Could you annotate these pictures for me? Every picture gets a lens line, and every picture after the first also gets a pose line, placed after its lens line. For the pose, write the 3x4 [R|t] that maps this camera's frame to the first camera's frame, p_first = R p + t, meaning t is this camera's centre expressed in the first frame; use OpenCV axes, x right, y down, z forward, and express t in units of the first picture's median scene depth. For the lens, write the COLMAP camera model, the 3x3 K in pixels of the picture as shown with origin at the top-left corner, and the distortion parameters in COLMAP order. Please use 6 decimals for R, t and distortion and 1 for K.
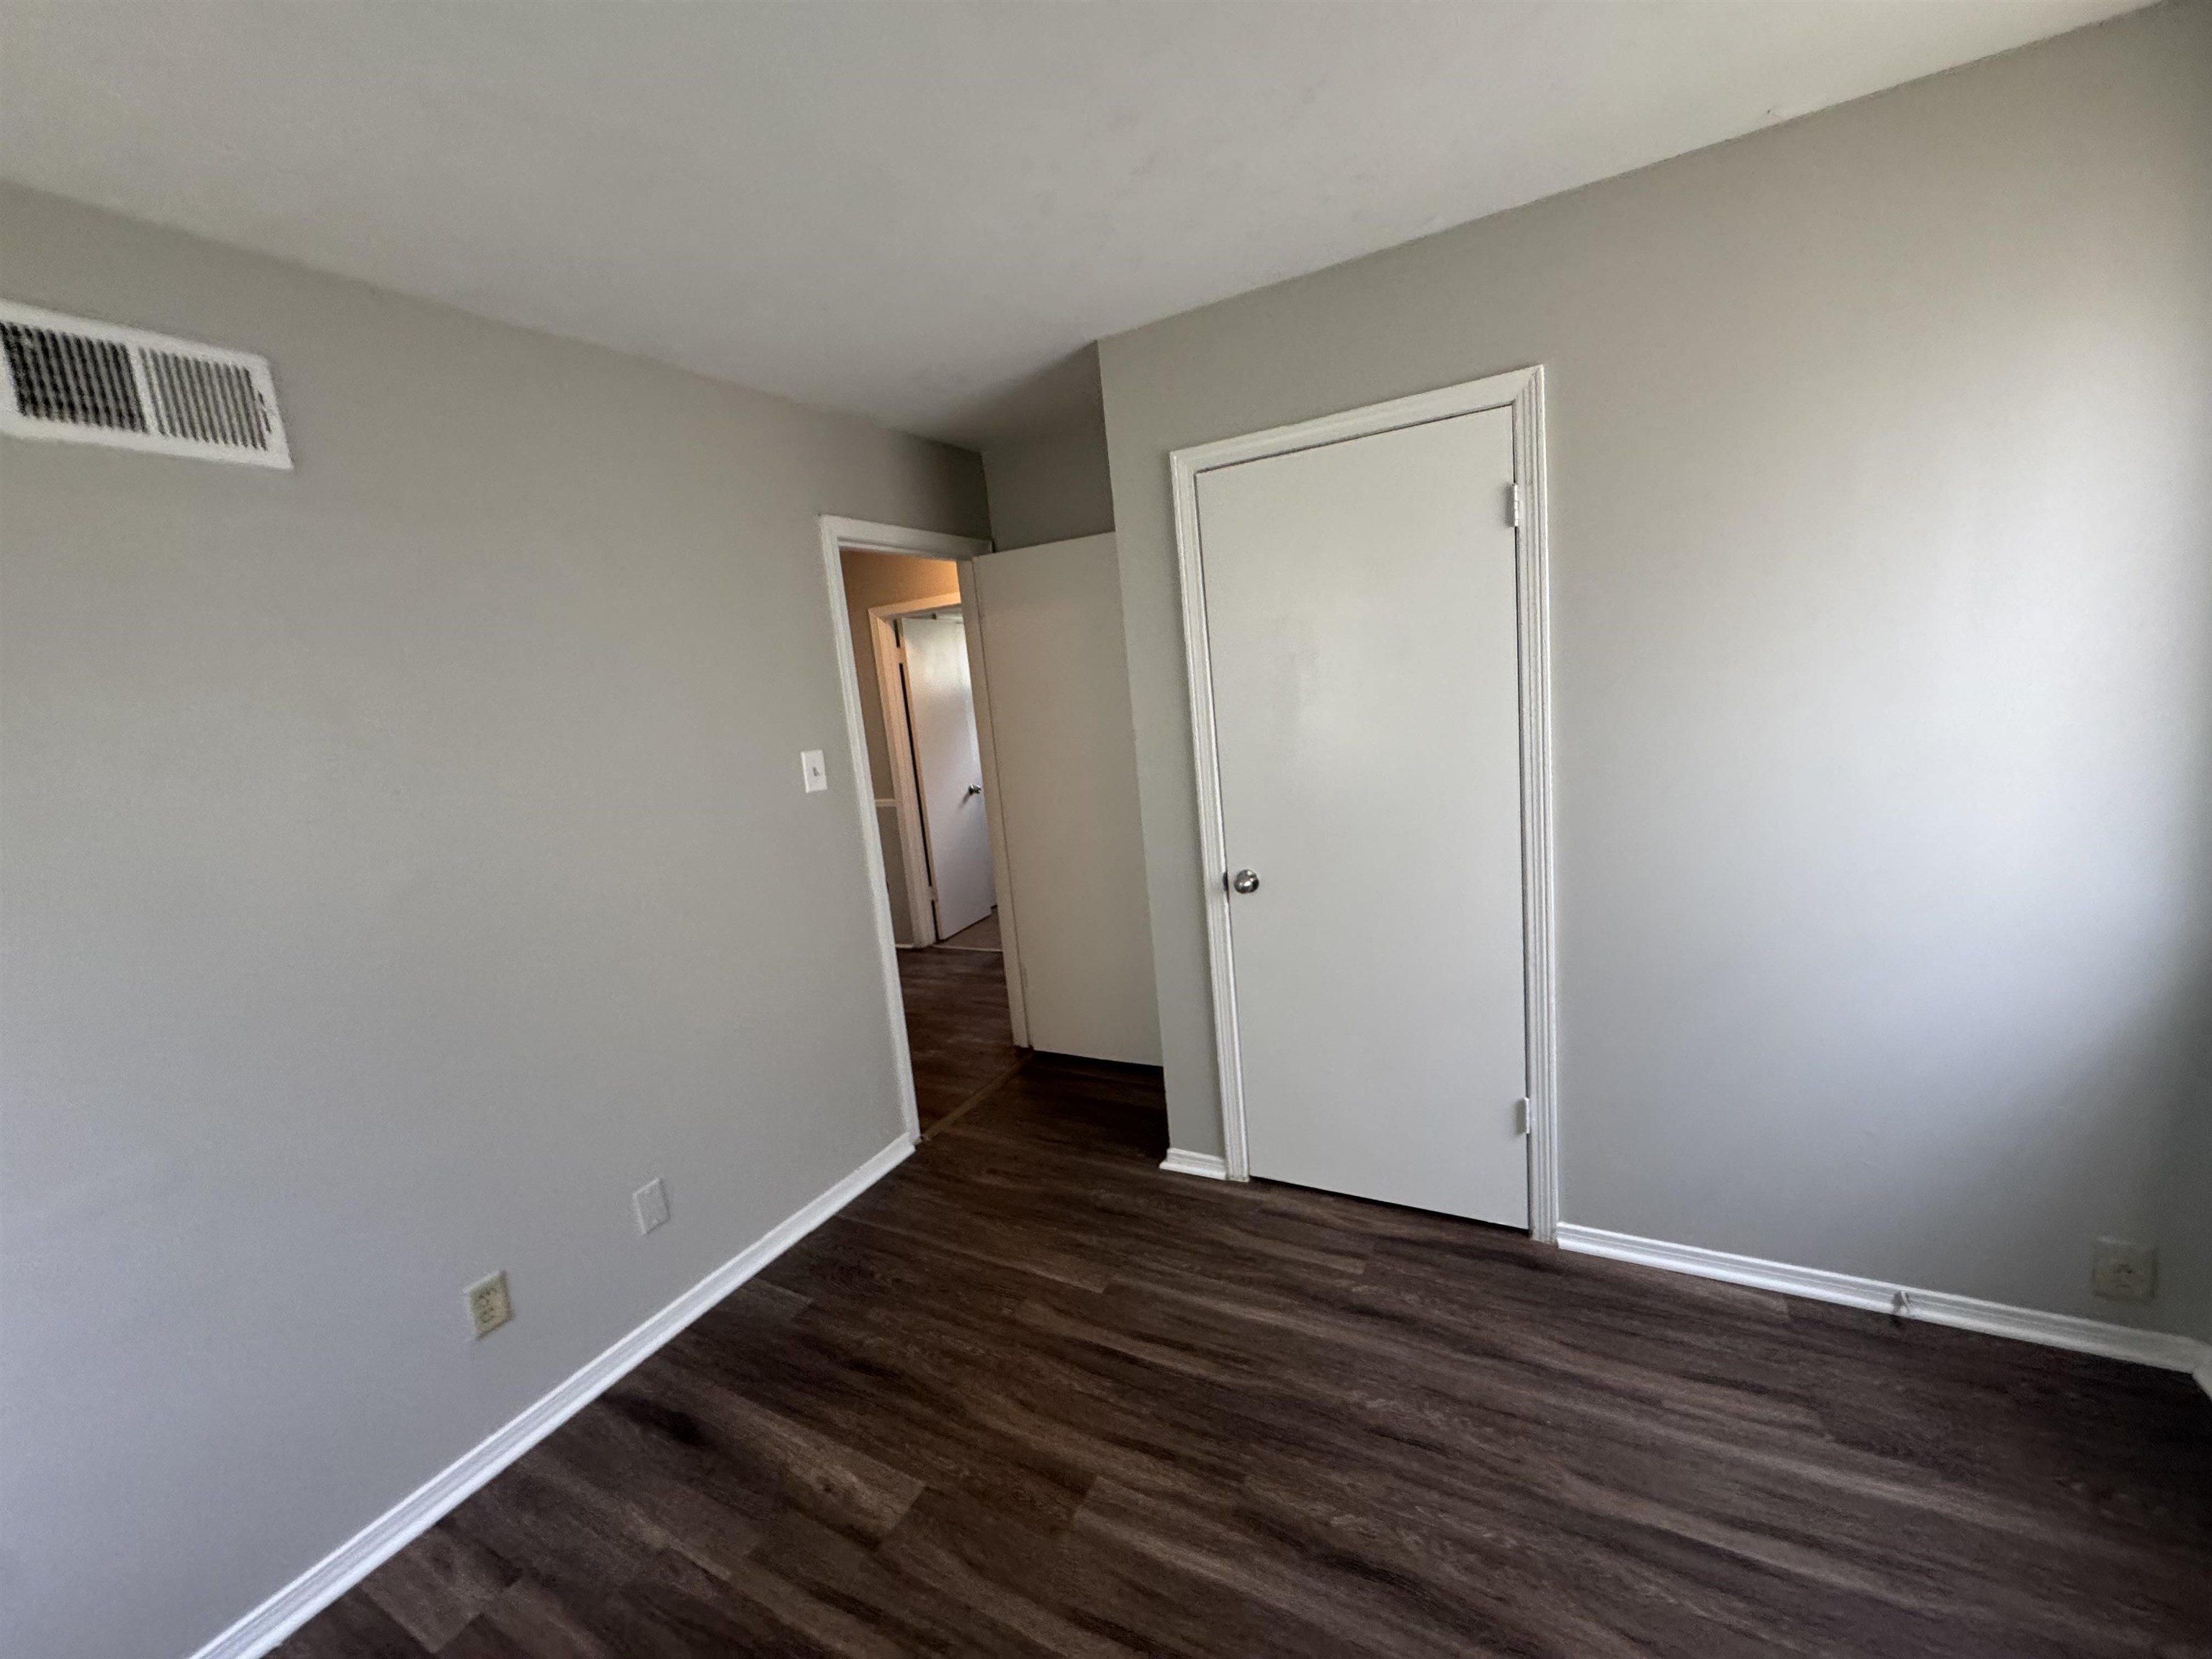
lens RADIAL K [[883.0, 0, 1108.7], [0, 883.0, 829.1], [0, 0, 1]] dist [-0.003487, 0.001001]
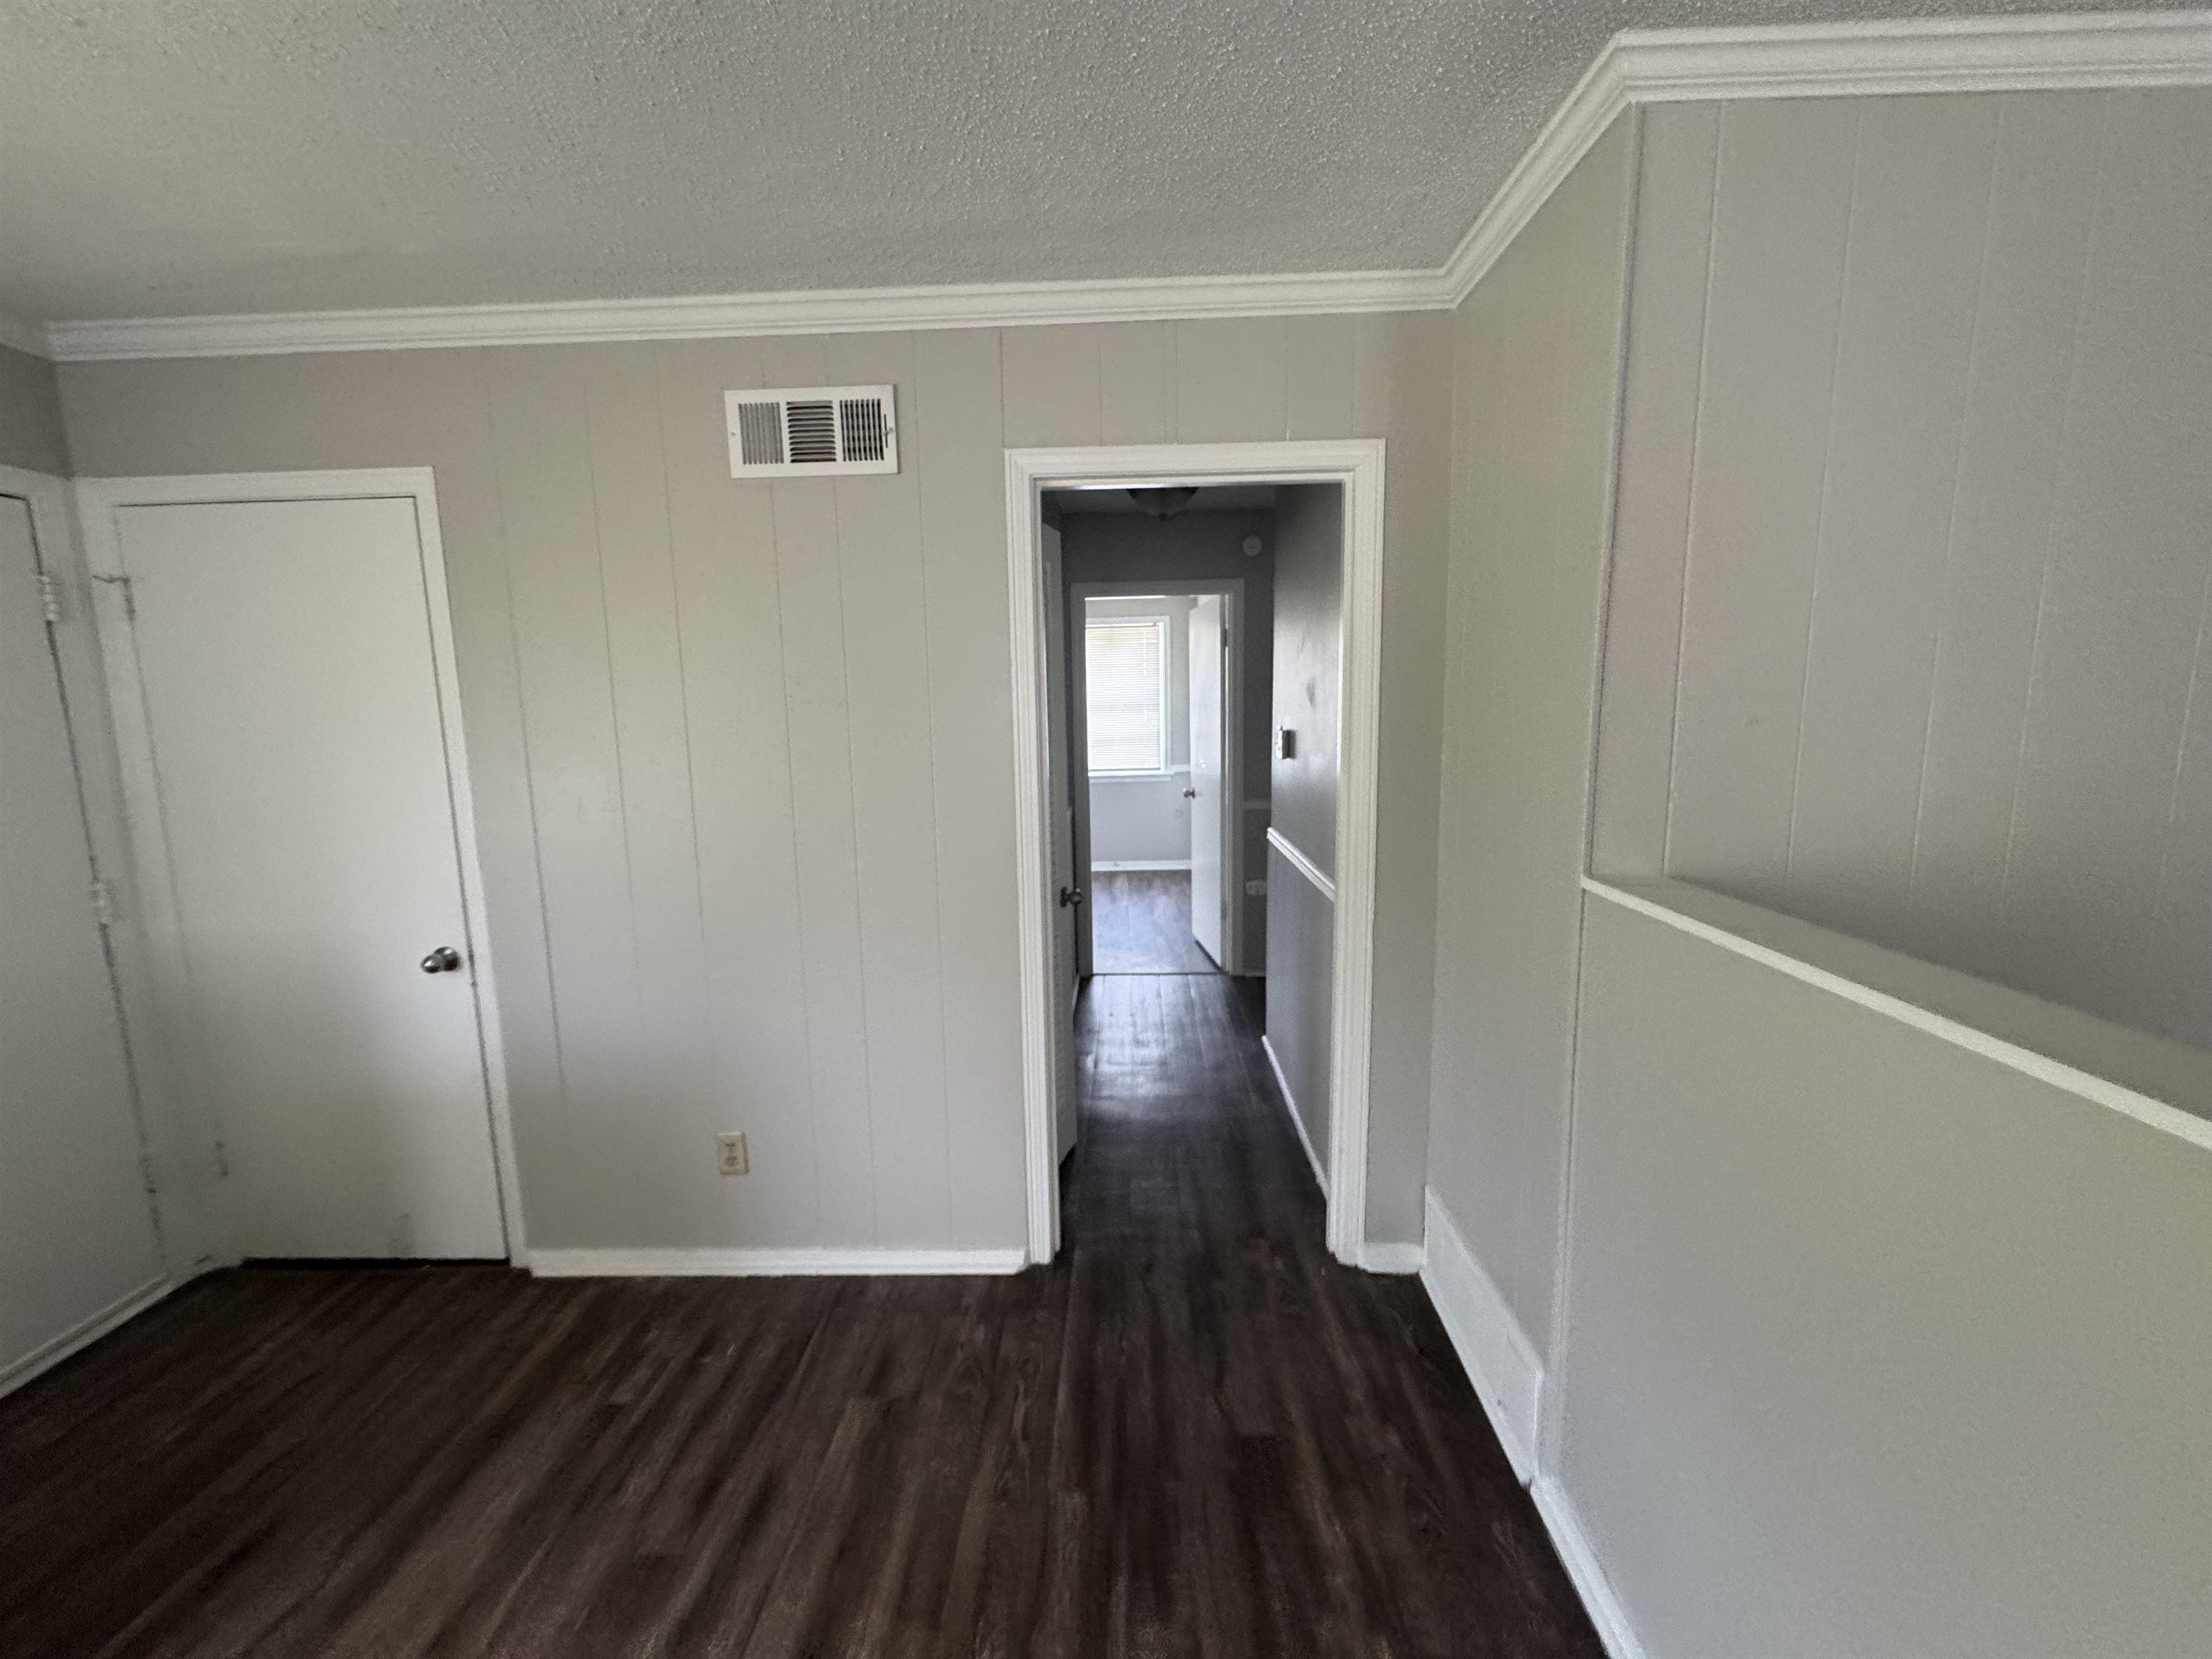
lens RADIAL K [[883.0, 0, 1106.8], [0, 883.0, 823.8], [0, 0, 1]] dist [-0.003487, 0.001001]
pose [[0.446639, 0.217326, -0.867919, 0.447721], [-0.162876, 0.973592, 0.159969, -0.175003], [0.879764, 0.069915, 0.470241, 0.733985]]
